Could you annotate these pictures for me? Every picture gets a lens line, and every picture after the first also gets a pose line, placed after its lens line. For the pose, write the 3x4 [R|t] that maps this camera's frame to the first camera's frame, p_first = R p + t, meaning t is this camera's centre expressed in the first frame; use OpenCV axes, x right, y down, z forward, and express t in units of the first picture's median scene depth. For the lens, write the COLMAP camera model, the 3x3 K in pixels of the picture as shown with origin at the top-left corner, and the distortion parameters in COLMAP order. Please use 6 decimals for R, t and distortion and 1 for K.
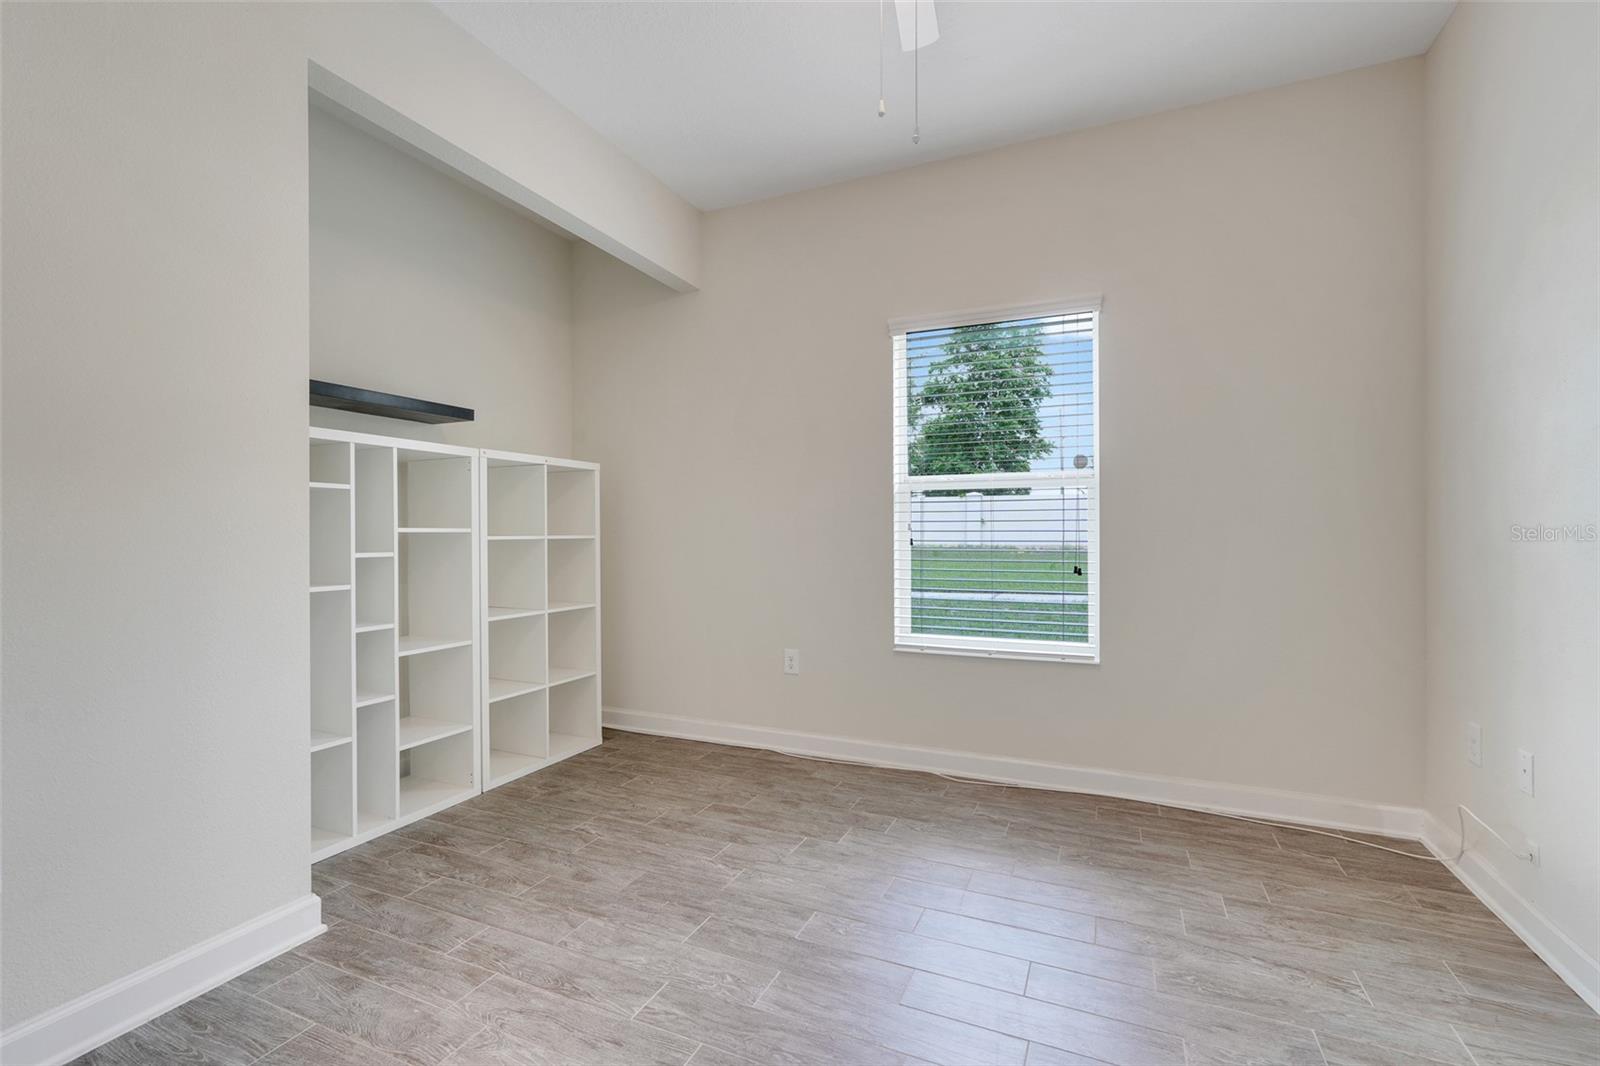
lens RADIAL K [[706.6, 0, 801.4], [0, 706.6, 532.4], [0, 0, 1]] dist [-0.014703, 0.006728]
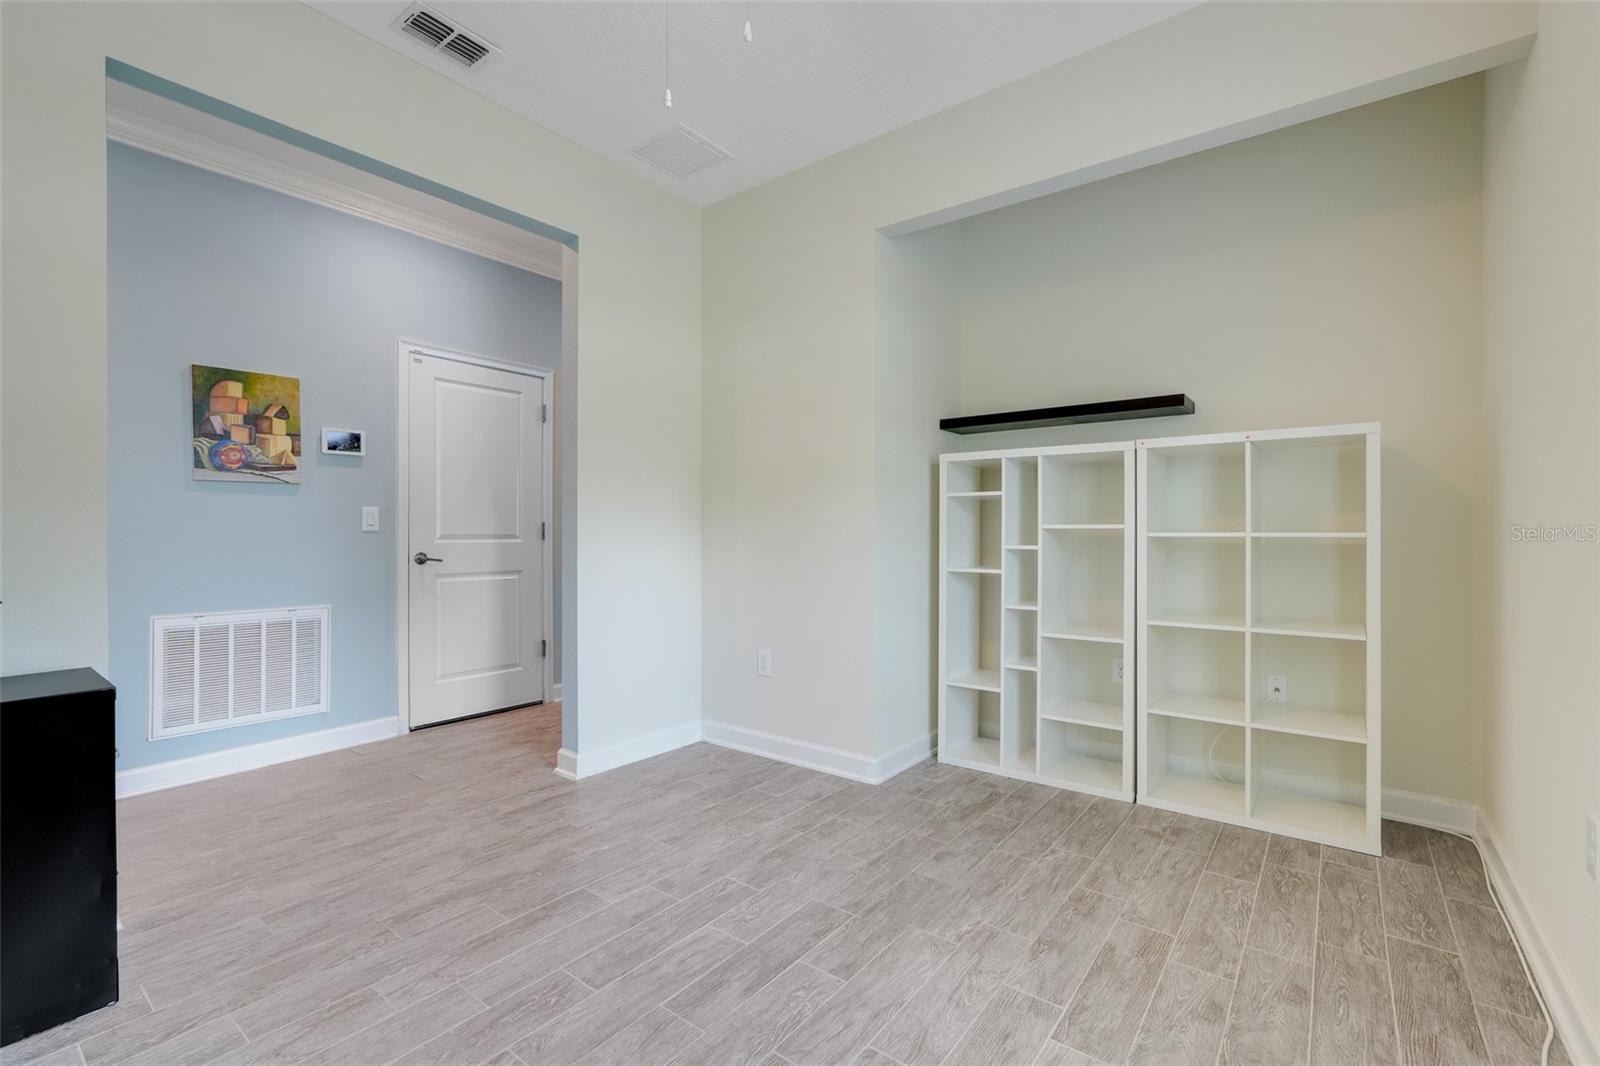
lens RADIAL K [[706.6, 0, 802.6], [0, 706.6, 535.9], [0, 0, 1]] dist [-0.014703, 0.006728]
pose [[-0.233949, -0.001291, -0.972248, 0.660252], [-0.003140, 0.999995, -0.000572, 0.013399], [0.972244, 0.002919, -0.233952, 0.906278]]
